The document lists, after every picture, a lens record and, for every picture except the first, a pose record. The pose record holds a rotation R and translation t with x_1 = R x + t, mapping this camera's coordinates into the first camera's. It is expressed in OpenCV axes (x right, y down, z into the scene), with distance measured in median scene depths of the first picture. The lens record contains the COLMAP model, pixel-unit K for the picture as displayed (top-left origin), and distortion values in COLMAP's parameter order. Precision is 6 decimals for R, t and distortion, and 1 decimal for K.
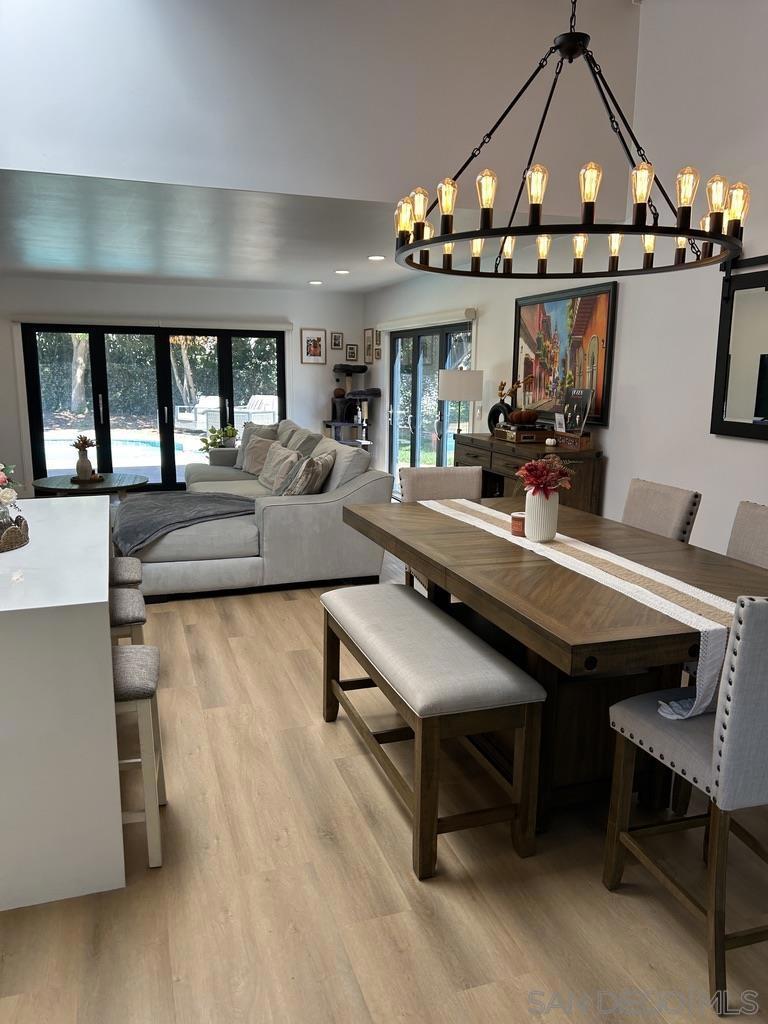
lens RADIAL K [[764.8, 0, 380.4], [0, 764.8, 520.6], [0, 0, 1]] dist [0.067646, -0.073700]
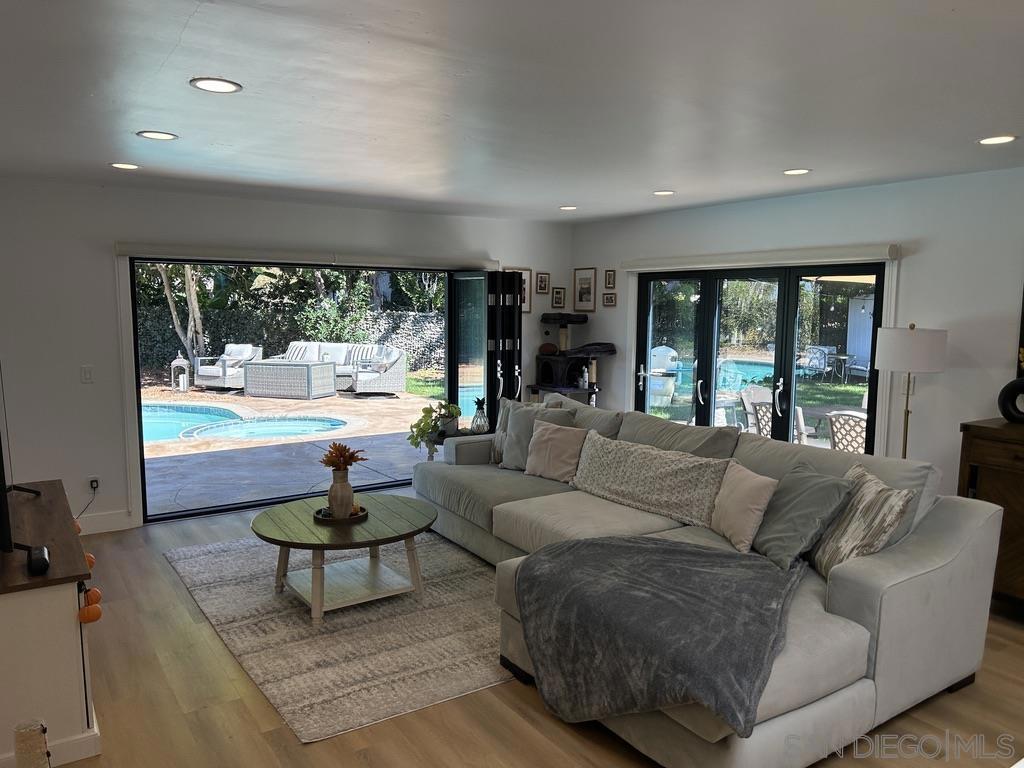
lens RADIAL K [[764.8, 0, 516.8], [0, 764.8, 391.6], [0, 0, 1]] dist [0.067646, -0.073700]
pose [[0.962608, -0.034492, 0.268692, -0.520844], [0.055418, 0.995958, -0.070689, -0.127306], [-0.265167, 0.082936, 0.960629, 0.483895]]
